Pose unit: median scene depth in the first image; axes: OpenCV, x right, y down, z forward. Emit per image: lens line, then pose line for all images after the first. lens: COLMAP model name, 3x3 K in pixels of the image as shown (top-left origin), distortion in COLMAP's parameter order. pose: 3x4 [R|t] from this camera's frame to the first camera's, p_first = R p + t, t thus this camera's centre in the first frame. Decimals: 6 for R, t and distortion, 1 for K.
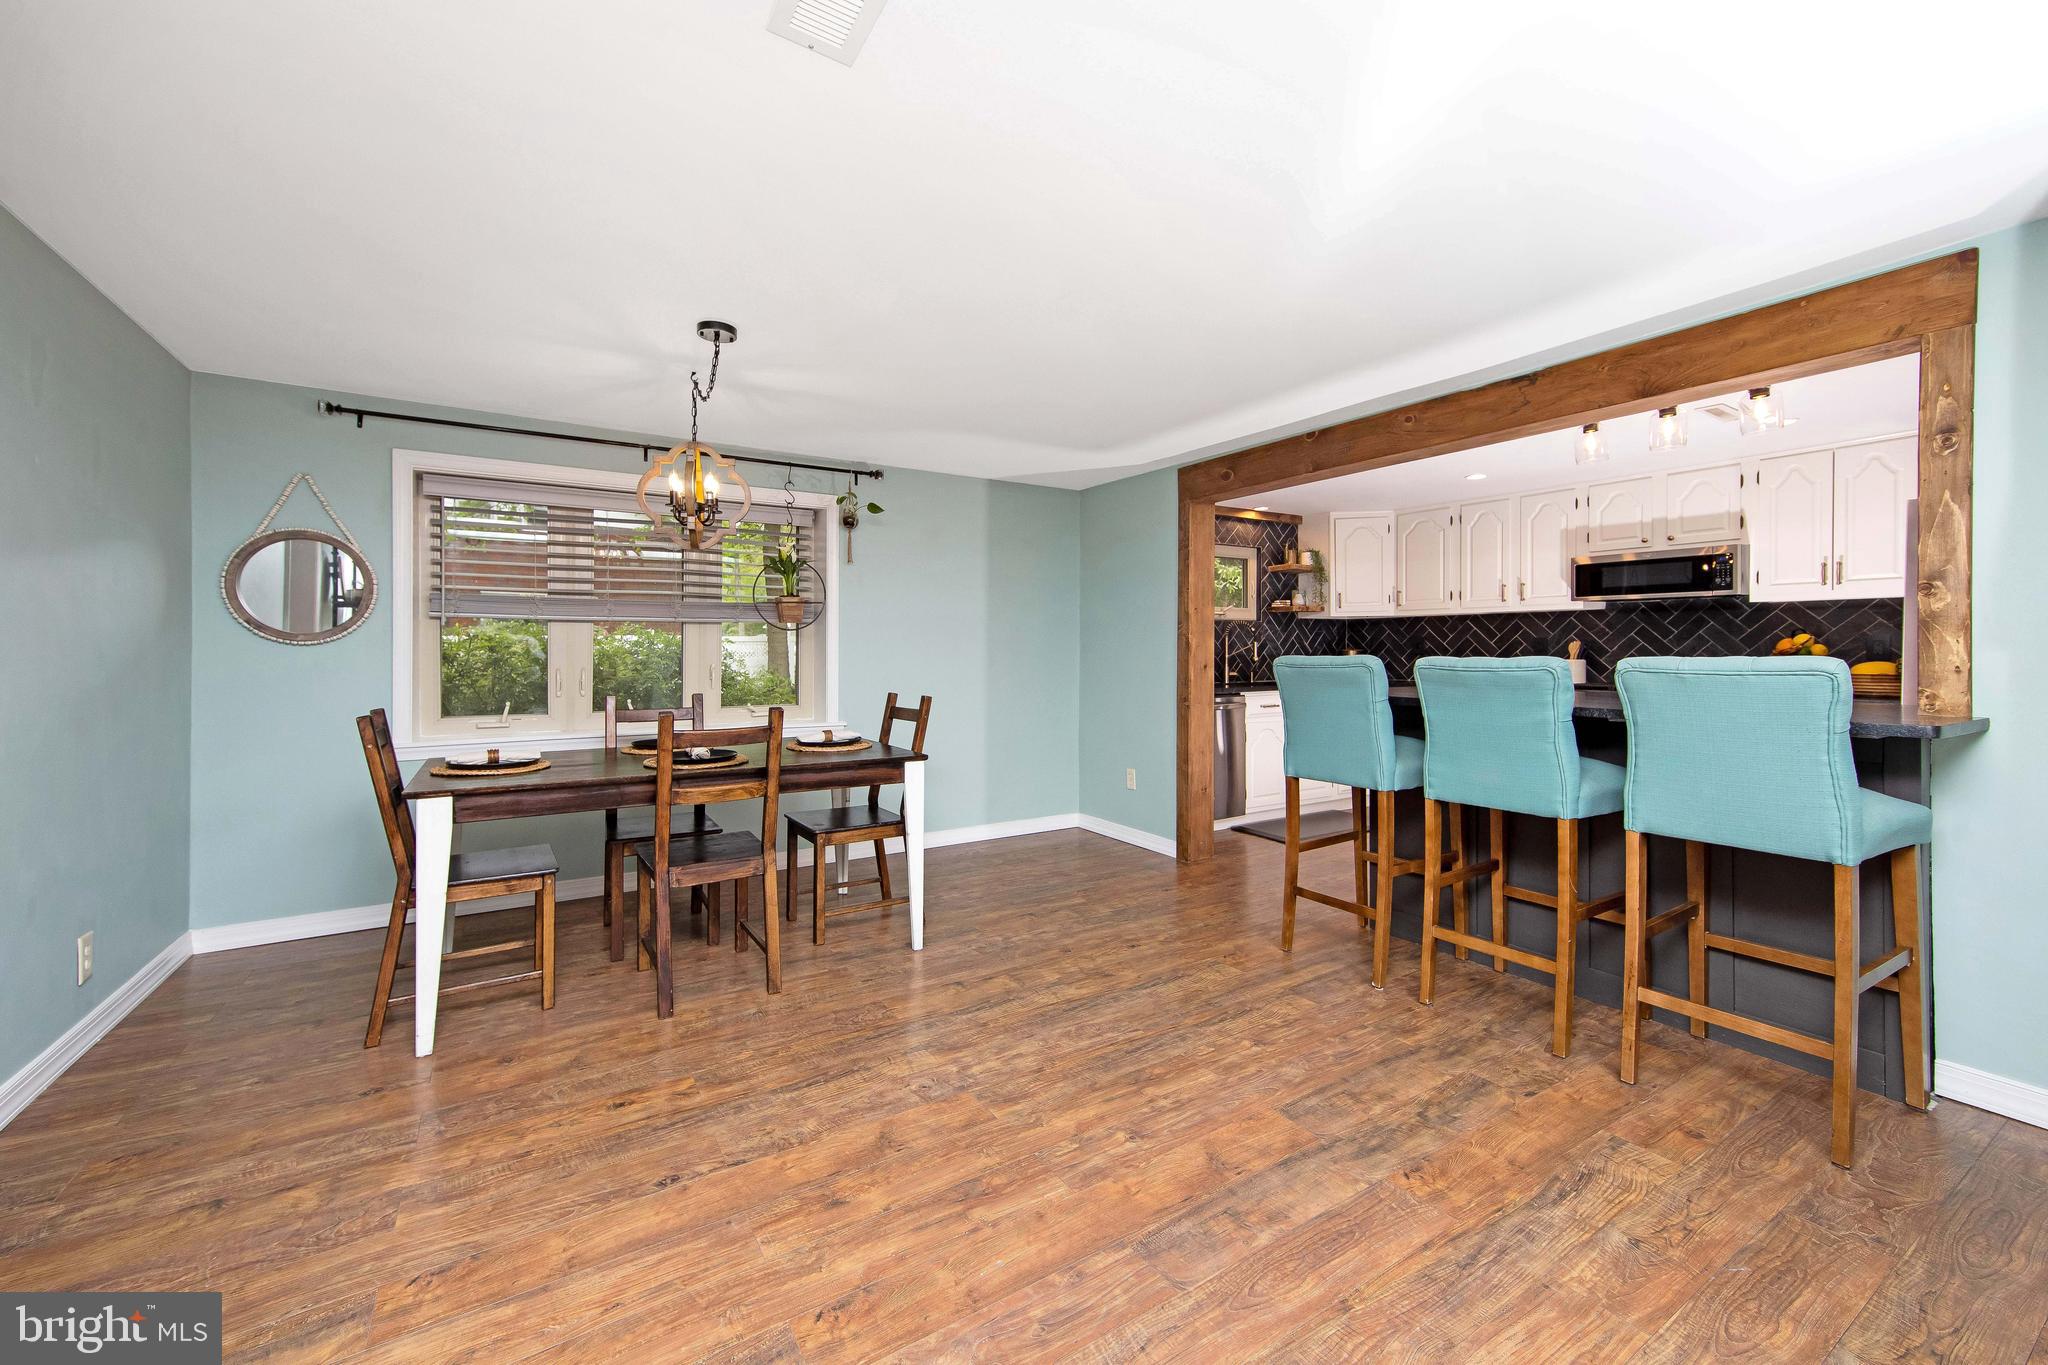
lens RADIAL K [[801.8, 0, 994.8], [0, 801.8, 650.3], [0, 0, 1]] dist [0.008047, 0.001498]
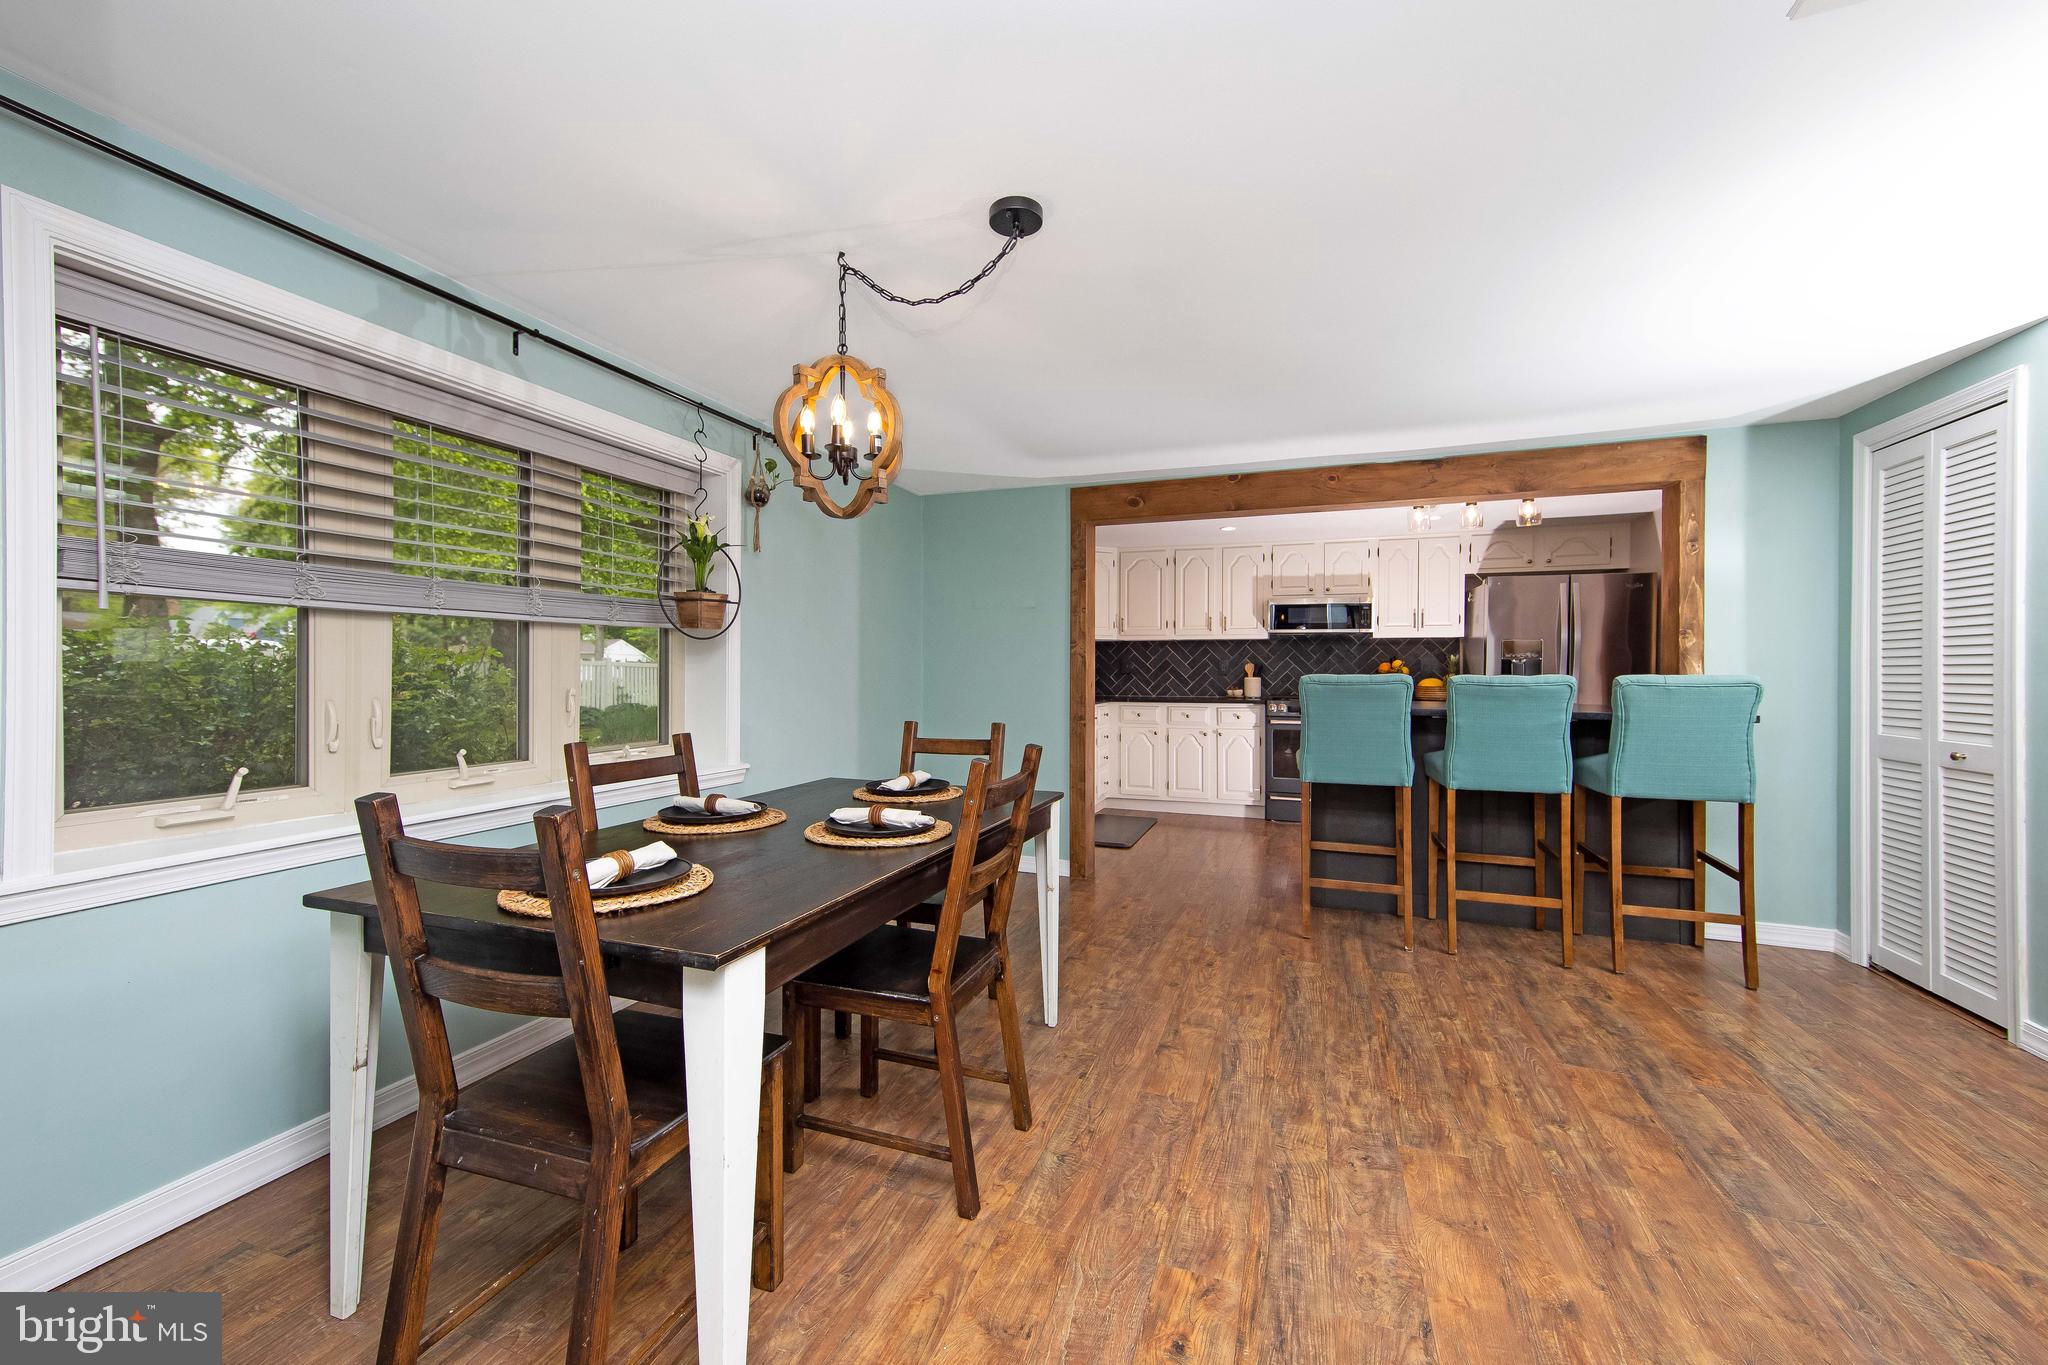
lens RADIAL K [[801.8, 0, 995.8], [0, 801.8, 669.1], [0, 0, 1]] dist [0.008047, 0.001498]
pose [[0.792098, 0.003207, 0.610386, -0.771507], [-0.002925, 0.999995, -0.001459, 0.002488], [-0.610387, -0.000630, 0.792103, 0.436851]]
